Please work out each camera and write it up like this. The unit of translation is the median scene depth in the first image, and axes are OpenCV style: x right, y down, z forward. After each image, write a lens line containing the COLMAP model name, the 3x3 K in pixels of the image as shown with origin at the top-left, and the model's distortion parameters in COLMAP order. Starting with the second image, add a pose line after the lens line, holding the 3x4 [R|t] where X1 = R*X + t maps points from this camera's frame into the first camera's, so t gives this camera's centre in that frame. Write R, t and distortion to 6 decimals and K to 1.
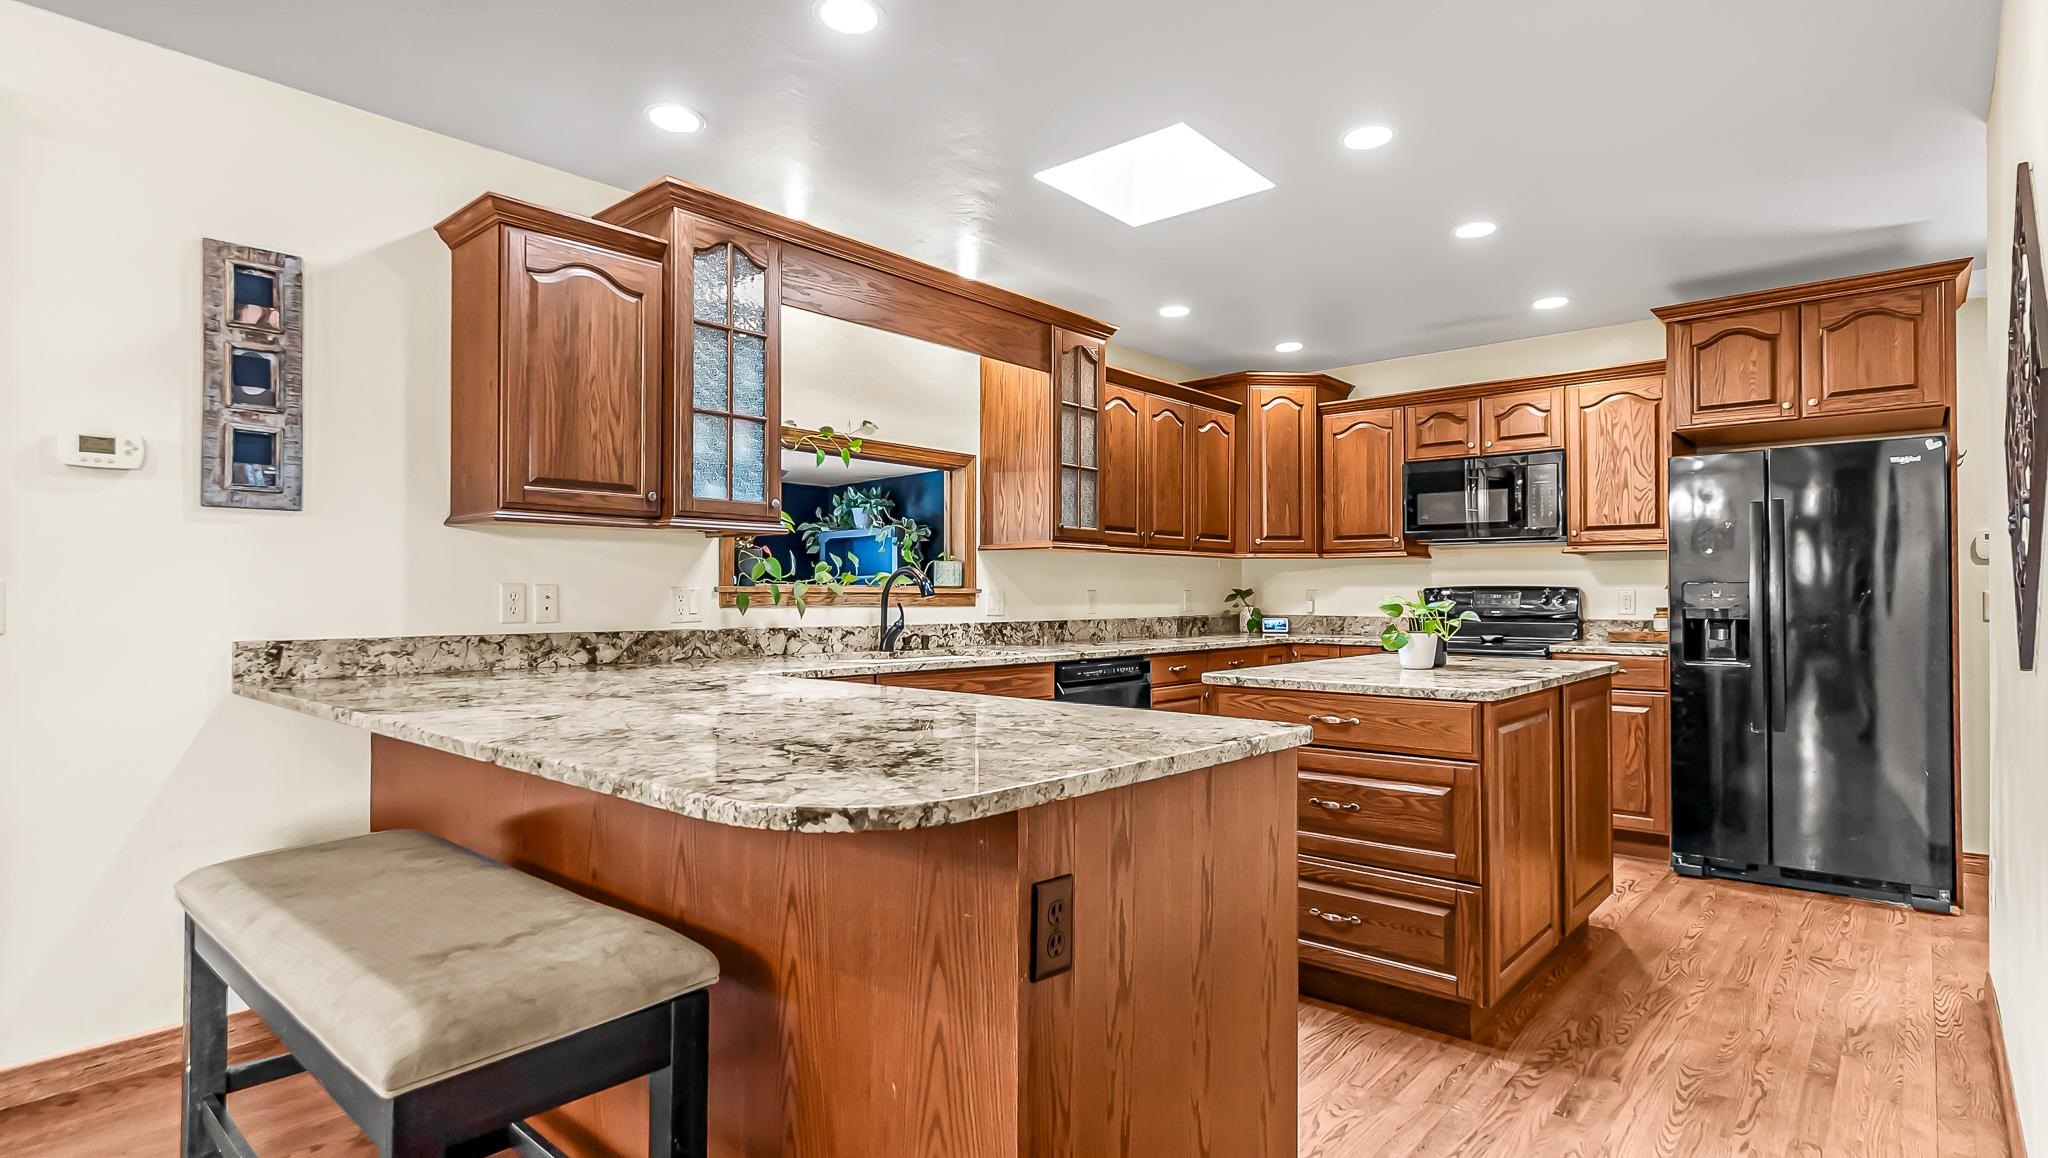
lens RADIAL K [[1020.3, 0, 1025.0], [0, 1020.3, 585.3], [0, 0, 1]] dist [-0.001101, -0.000293]
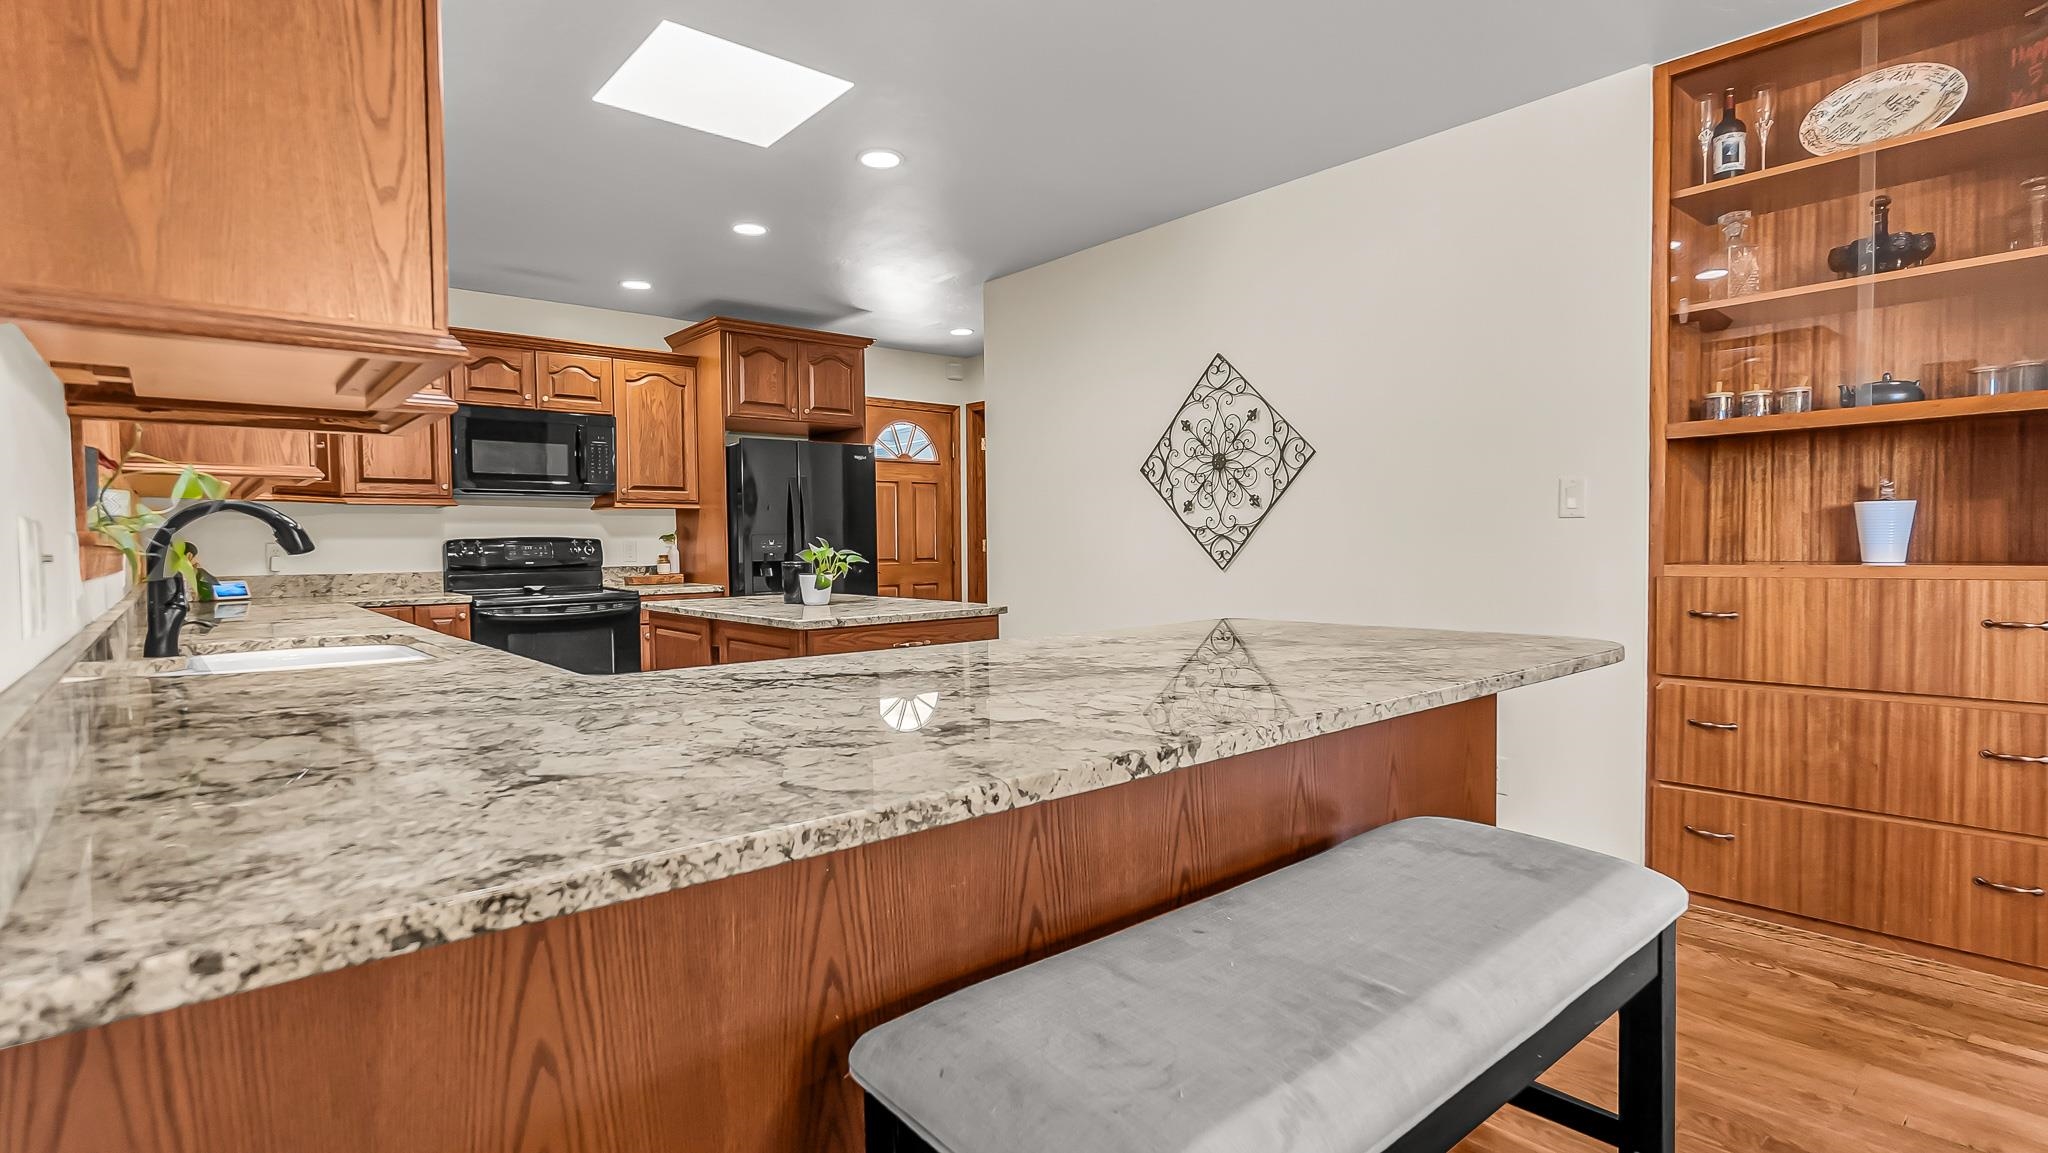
lens RADIAL K [[987.9, 0, 1022.4], [0, 987.9, 572.5], [0, 0, 1]] dist [0.001766, 0.000145]
pose [[0.132289, -0.035742, 0.990567, -0.503926], [0.002359, 0.999358, 0.035744, 0.001867], [-0.991208, -0.002392, 0.132289, 0.421029]]
